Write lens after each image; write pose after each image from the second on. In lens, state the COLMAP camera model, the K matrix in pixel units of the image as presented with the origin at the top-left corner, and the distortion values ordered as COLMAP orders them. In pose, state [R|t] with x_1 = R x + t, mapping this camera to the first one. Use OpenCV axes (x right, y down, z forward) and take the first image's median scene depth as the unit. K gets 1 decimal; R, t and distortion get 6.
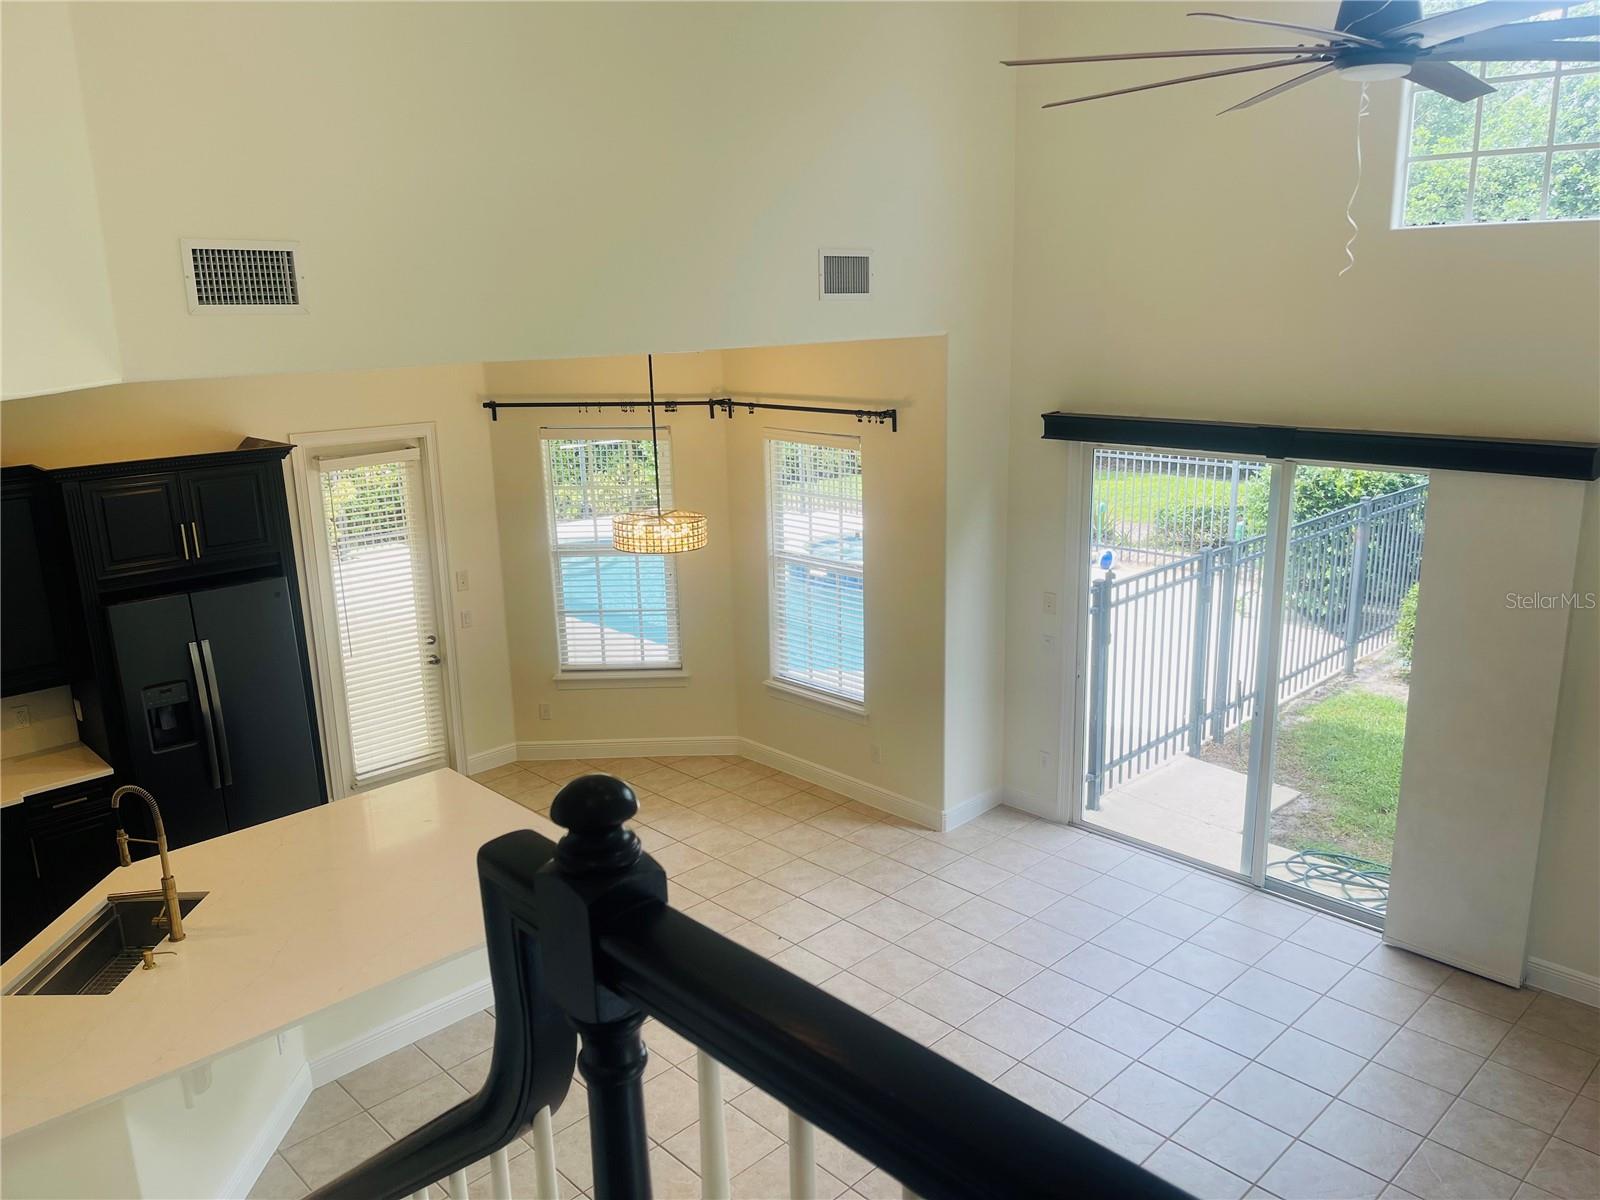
lens RADIAL K [[1207.9, 0, 815.0], [0, 1207.9, 603.7], [0, 0, 1]] dist [0.069185, -0.084270]
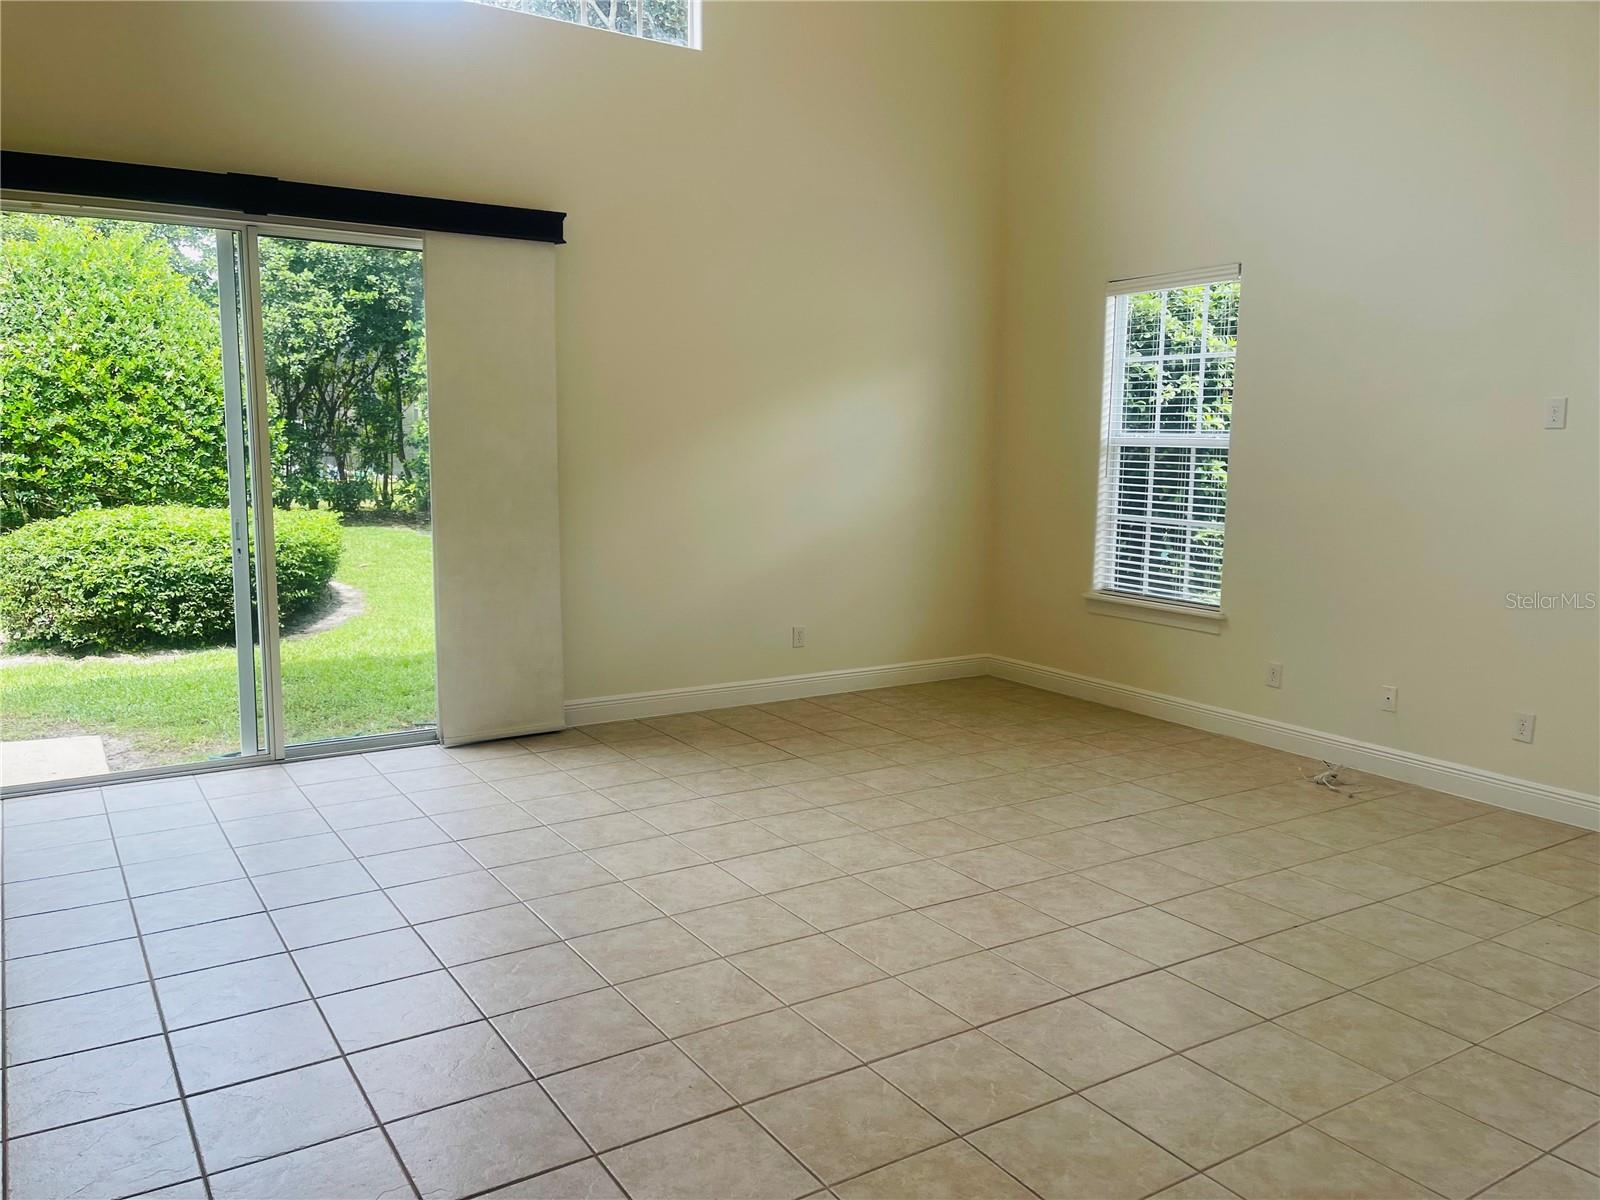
lens RADIAL K [[1207.9, 0, 789.6], [0, 1207.9, 603.1], [0, 0, 1]] dist [0.069185, -0.084270]
pose [[0.208619, -0.112410, 0.971515, -0.340615], [0.227930, 0.971606, 0.063476, 0.148050], [-0.951066, 0.208195, 0.228317, 0.439330]]
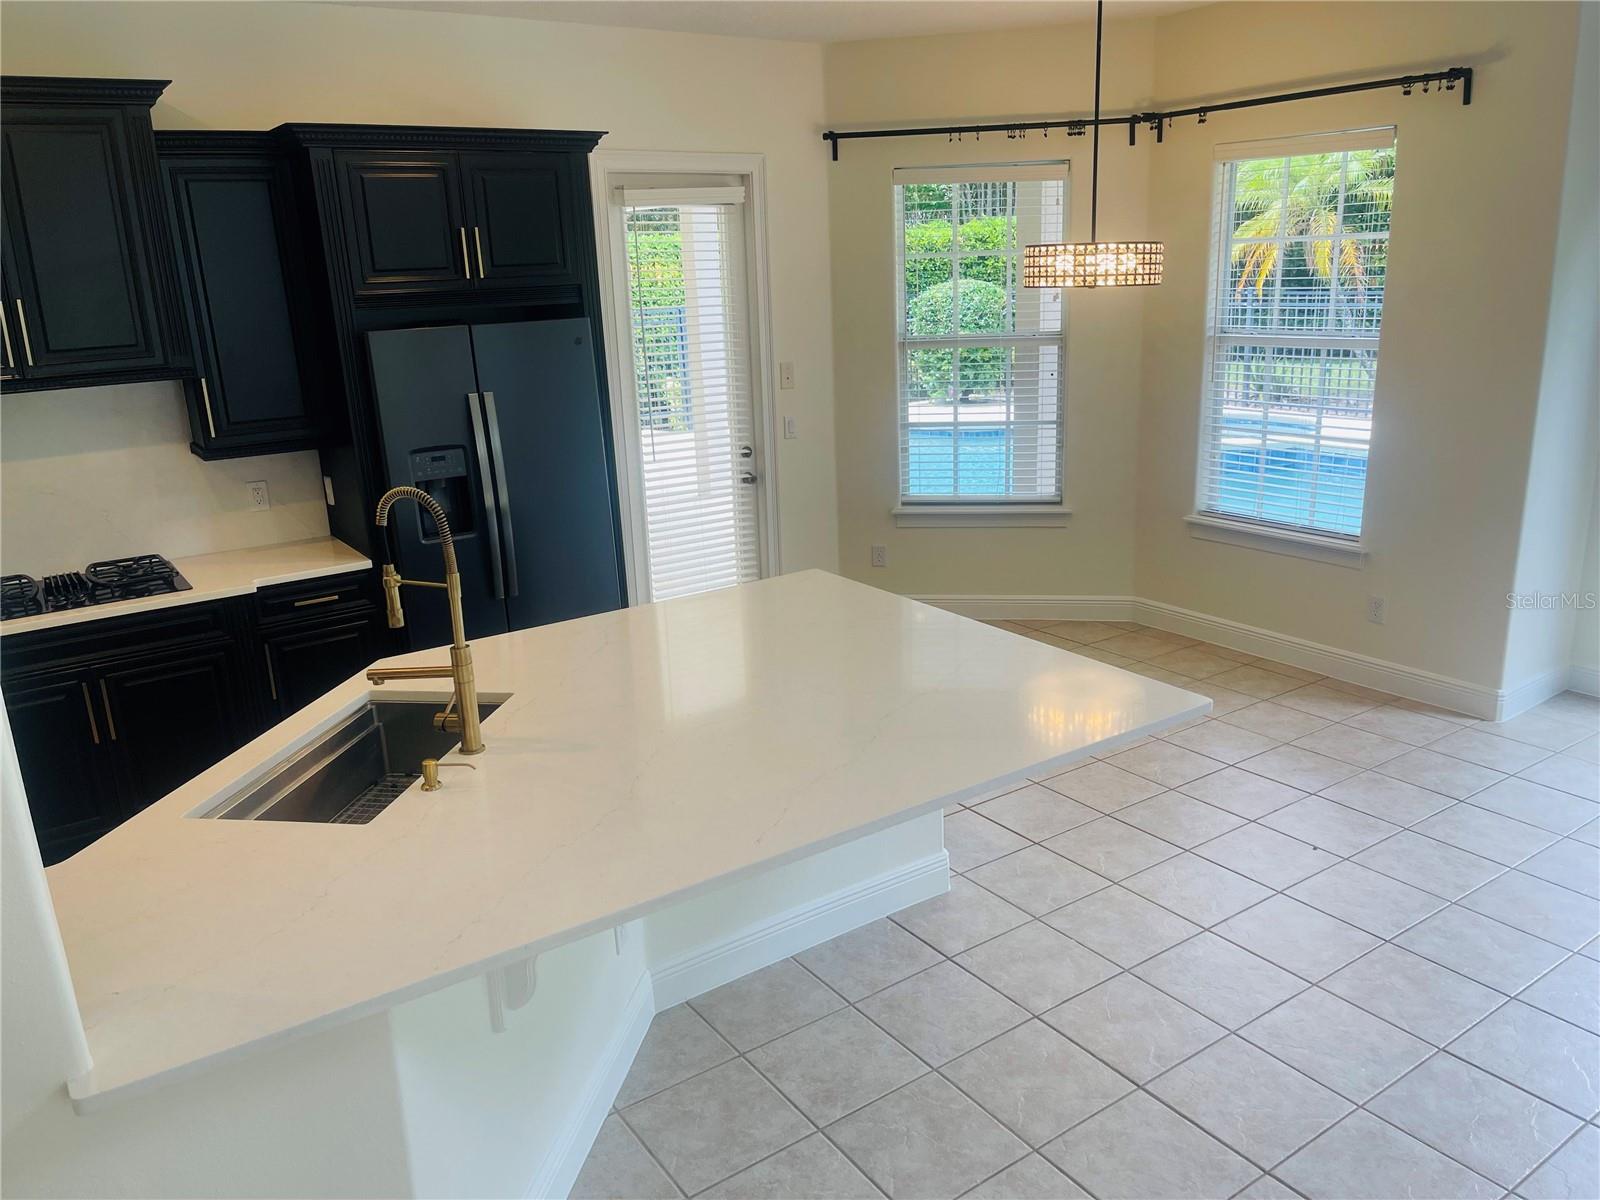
lens RADIAL K [[1207.9, 0, 814.7], [0, 1207.9, 594.8], [0, 0, 1]] dist [0.069185, -0.084270]
pose [[0.985993, 0.029816, -0.164098, -0.168695], [-0.025302, 0.999244, 0.029529, 0.114671], [0.164854, -0.024963, 0.986002, 0.286031]]
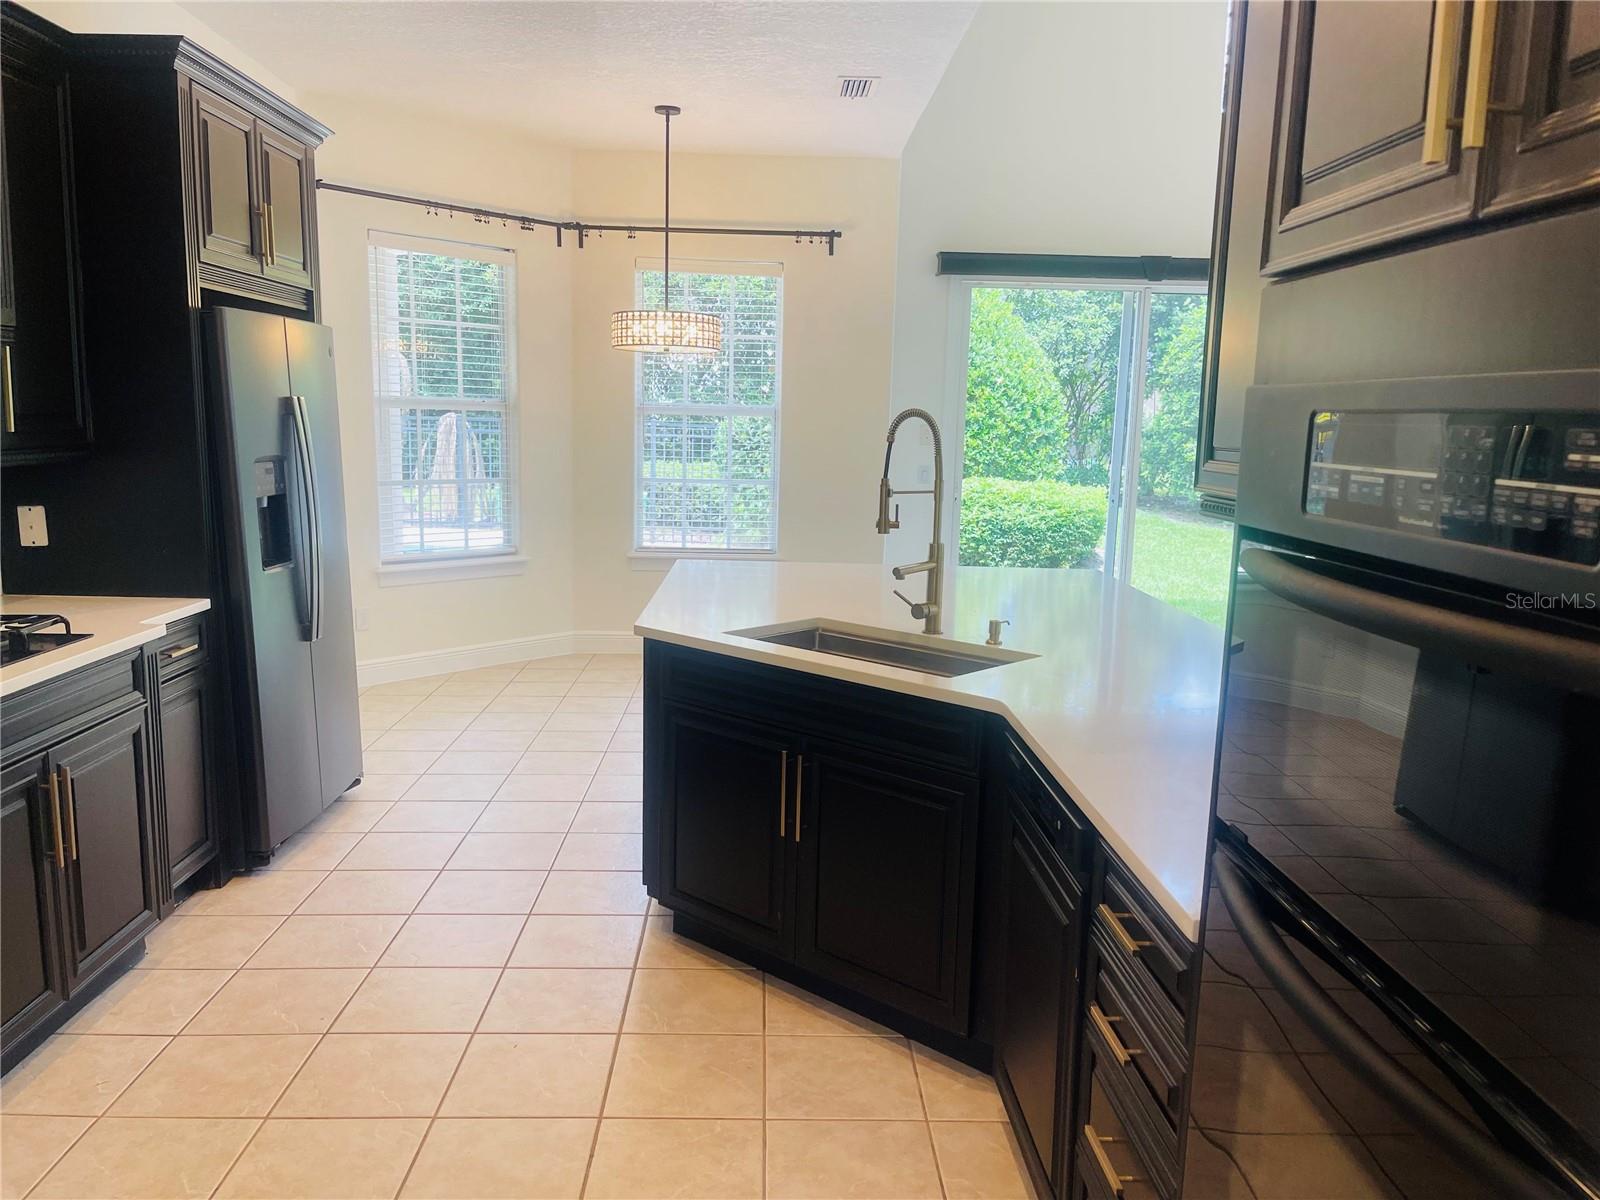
lens RADIAL K [[1207.9, 0, 785.0], [0, 1207.9, 616.8], [0, 0, 1]] dist [0.069185, -0.084270]
pose [[0.686899, -0.082062, 0.722105, -0.730864], [0.143069, 0.989430, -0.023652, 0.178371], [-0.712531, 0.119557, 0.691379, 0.368669]]
